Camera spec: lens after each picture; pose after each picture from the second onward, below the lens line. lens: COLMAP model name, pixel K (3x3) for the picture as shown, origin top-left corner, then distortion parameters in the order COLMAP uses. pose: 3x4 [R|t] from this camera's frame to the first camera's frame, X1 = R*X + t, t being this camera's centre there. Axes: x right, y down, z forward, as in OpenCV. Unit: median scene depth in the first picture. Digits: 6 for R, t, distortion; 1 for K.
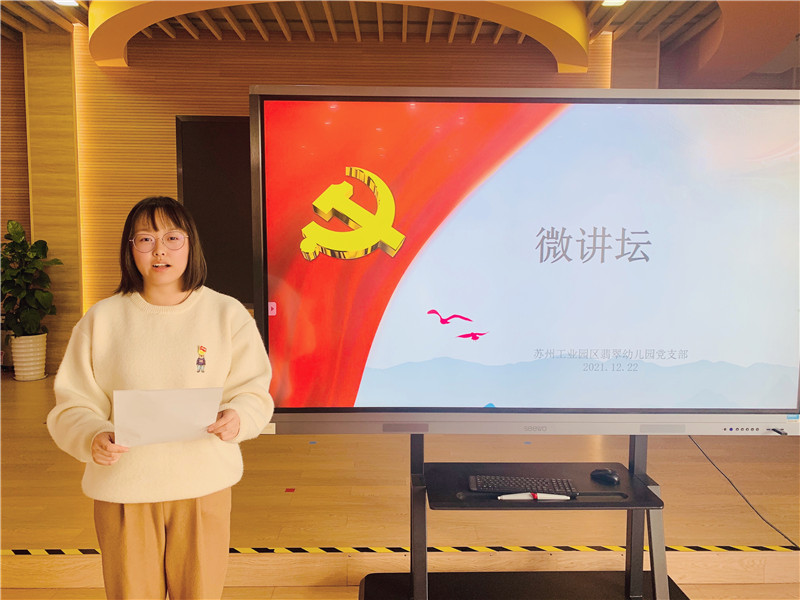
lens RADIAL K [[627.5, 0, 400.0], [0, 627.5, 300.0], [0, 0, 1]] dist [-0.006323, -0.007535]
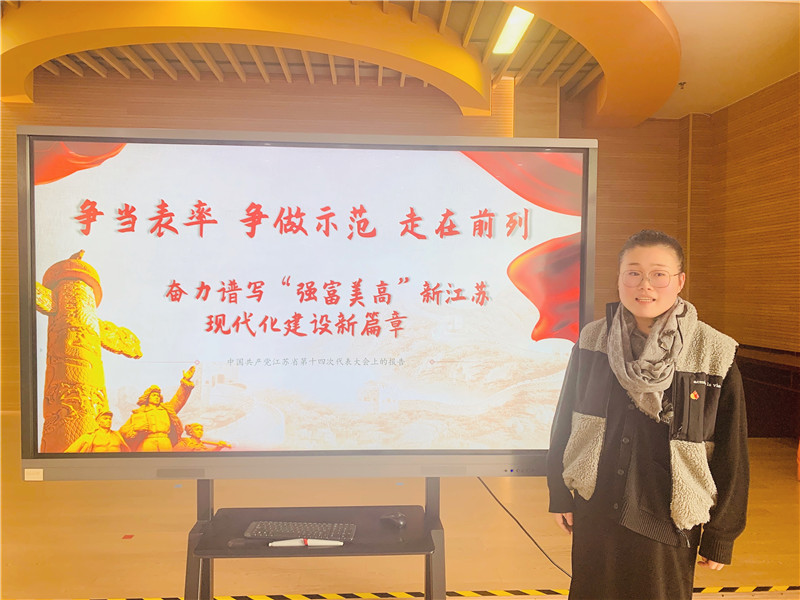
lens RADIAL K [[633.6, 0, 401.1], [0, 633.6, 311.0], [0, 0, 1]] dist [-0.066916, 0.103529]
pose [[0.998658, -0.000146, 0.051788, 0.106850], [0.002567, 0.998906, -0.046698, 0.000669], [-0.051725, 0.046768, 0.997566, 0.002650]]
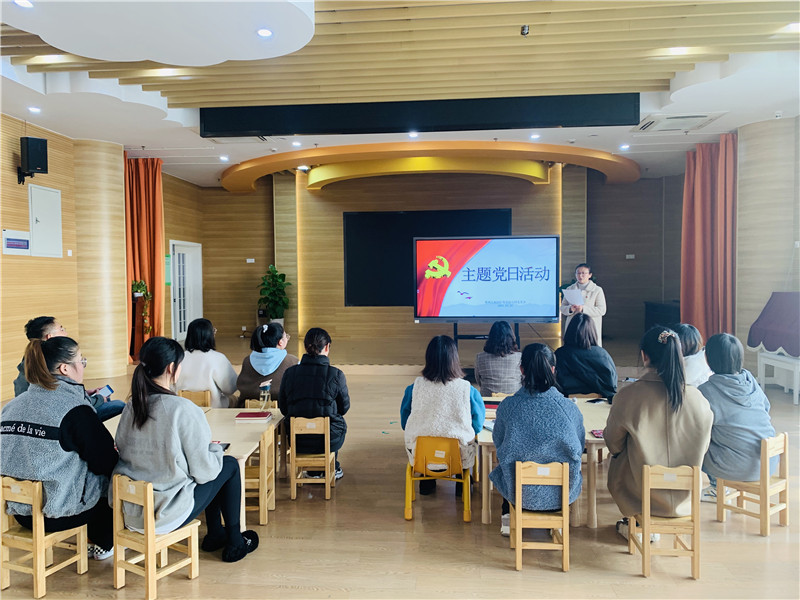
lens RADIAL K [[627.5, 0, 400.0], [0, 627.5, 300.0], [0, 0, 1]] dist [-0.006323, -0.007535]
pose [[0.995121, -0.010842, -0.098067, 0.025278], [0.006871, 0.999146, -0.040735, 0.080429], [0.098425, 0.039862, 0.994346, -1.036949]]
